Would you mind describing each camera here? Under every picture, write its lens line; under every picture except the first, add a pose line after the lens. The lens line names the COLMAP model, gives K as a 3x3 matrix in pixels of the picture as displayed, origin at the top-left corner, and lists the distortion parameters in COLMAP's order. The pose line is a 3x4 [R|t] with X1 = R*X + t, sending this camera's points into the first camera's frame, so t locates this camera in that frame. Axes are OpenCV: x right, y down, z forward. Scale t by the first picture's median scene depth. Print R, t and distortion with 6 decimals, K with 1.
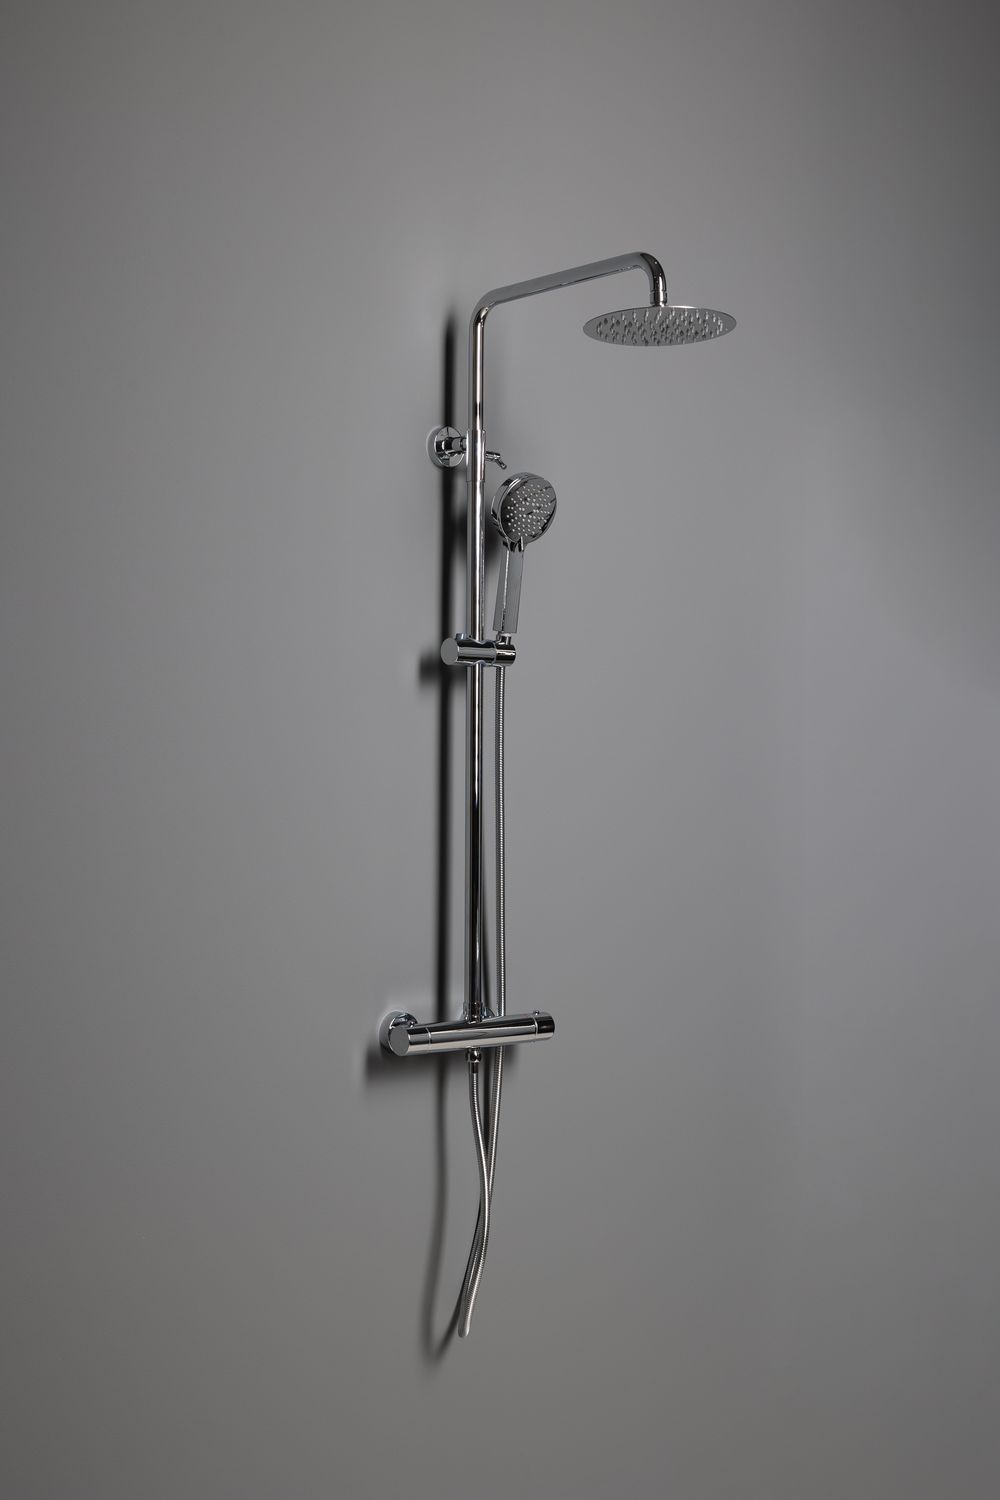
lens RADIAL K [[2110.2, 0, 500.0], [0, 2110.2, 750.0], [0, 0, 1]] dist [-0.002990, -0.005508]
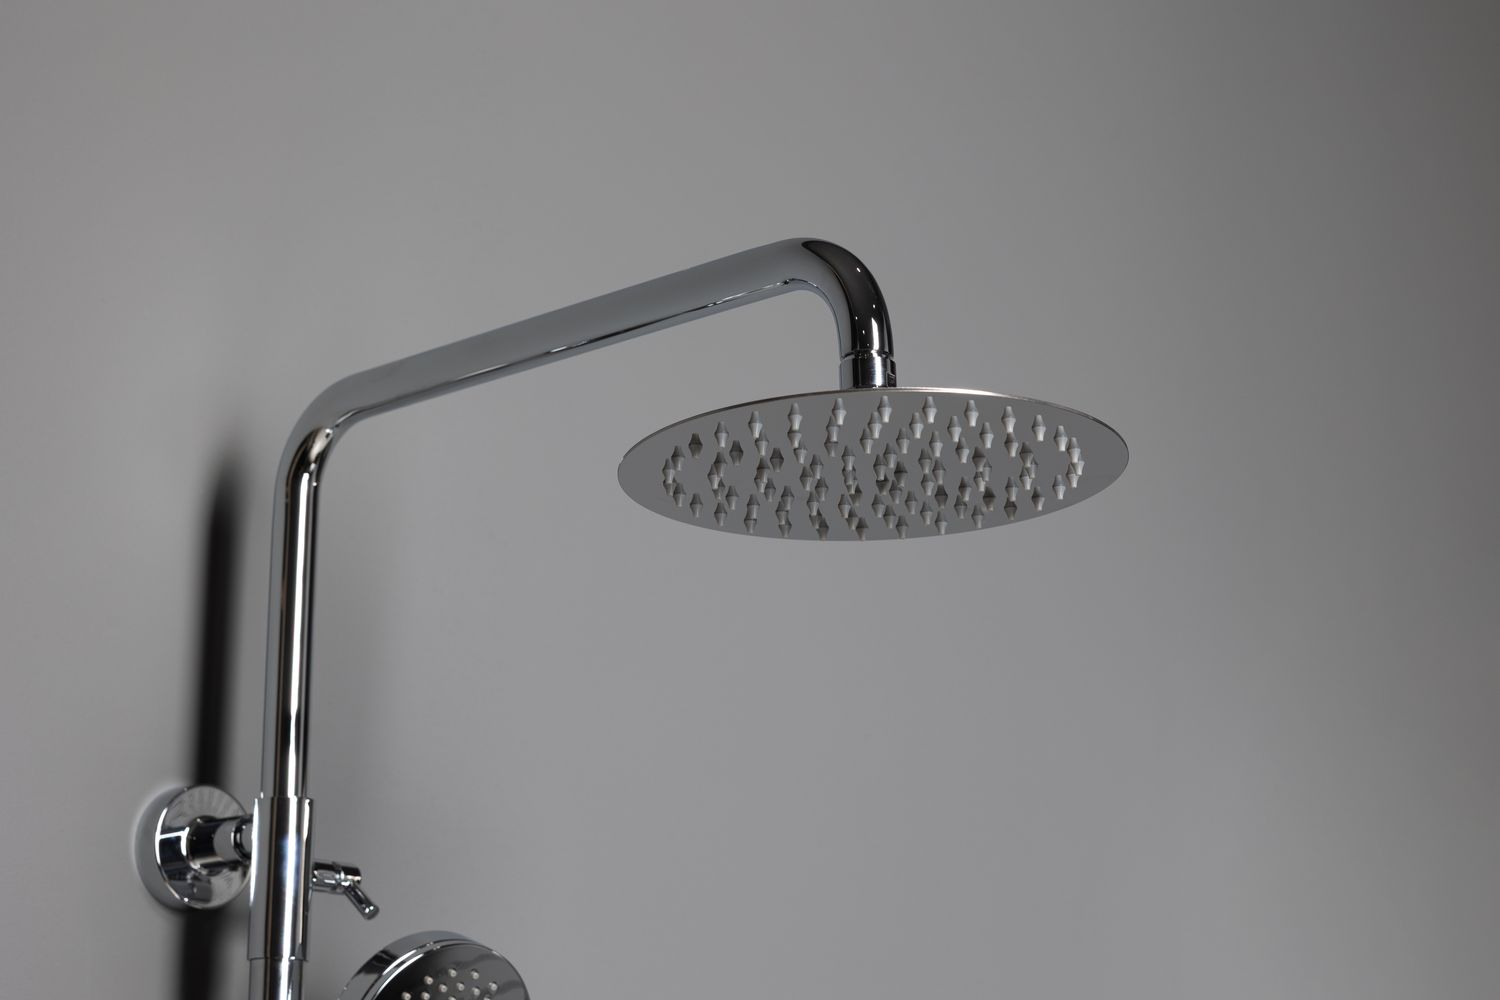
lens RADIAL K [[2990.1, 0, 750.0], [0, 2990.1, 500.0], [0, 0, 1]] dist [0.031980, 0.125117]
pose [[0.996656, 0.015795, 0.080173, 0.022107], [0.003197, 0.972855, -0.231395, -0.089783], [-0.081652, 0.230877, 0.969551, 0.540752]]
